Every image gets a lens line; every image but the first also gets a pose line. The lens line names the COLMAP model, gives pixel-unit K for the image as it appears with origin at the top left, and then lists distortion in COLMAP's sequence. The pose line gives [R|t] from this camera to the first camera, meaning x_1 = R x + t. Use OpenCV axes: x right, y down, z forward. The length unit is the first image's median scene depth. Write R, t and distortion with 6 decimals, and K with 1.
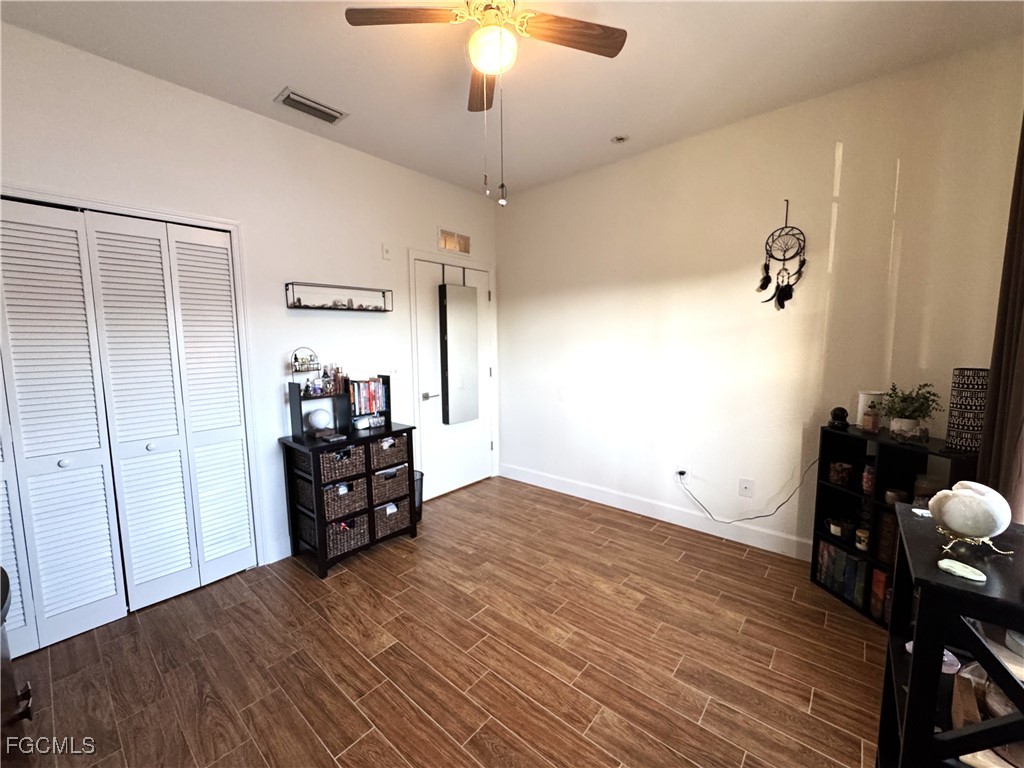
lens RADIAL K [[407.9, 0, 501.7], [0, 407.9, 383.8], [0, 0, 1]] dist [-0.002228, 0.000722]
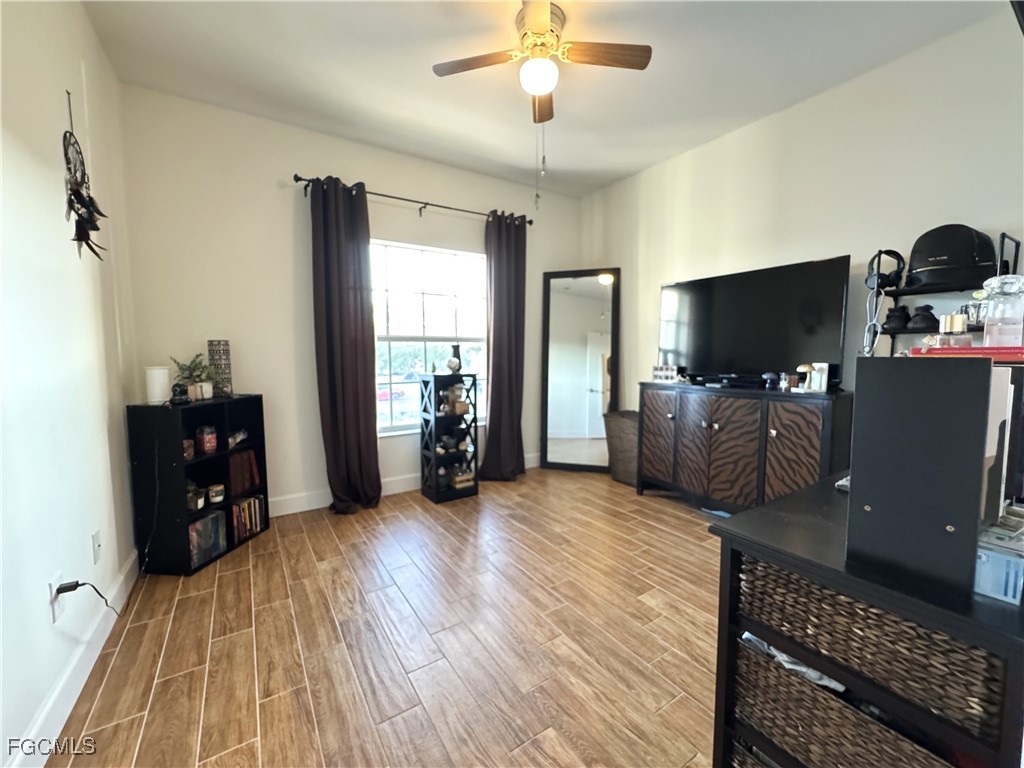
lens RADIAL K [[407.9, 0, 499.9], [0, 407.9, 389.0], [0, 0, 1]] dist [-0.002228, 0.000722]
pose [[-0.958204, -0.005504, 0.286033, -0.160798], [0.051074, 0.980462, 0.189962, -0.065694], [-0.281490, 0.196631, -0.939202, 1.462391]]
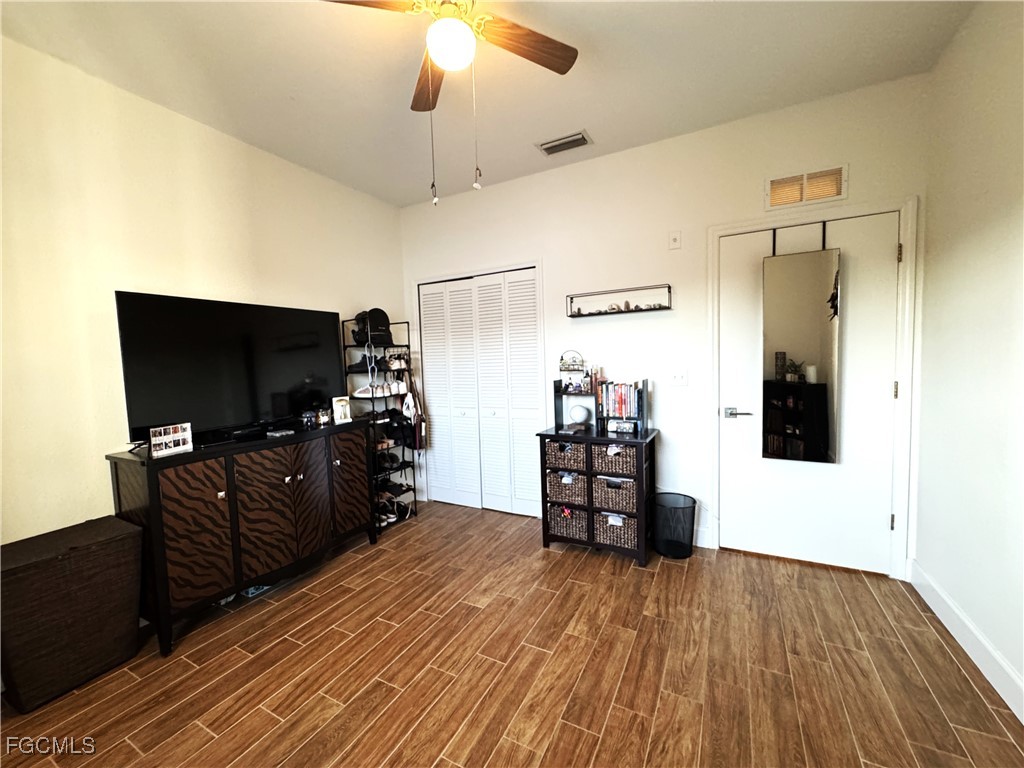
lens RADIAL K [[407.9, 0, 522.6], [0, 407.9, 384.6], [0, 0, 1]] dist [-0.002228, 0.000722]
pose [[0.239814, 0.067135, -0.968495, 0.622552], [-0.075852, 0.995852, 0.050249, -0.040802], [0.967851, 0.061412, 0.243912, 0.594257]]
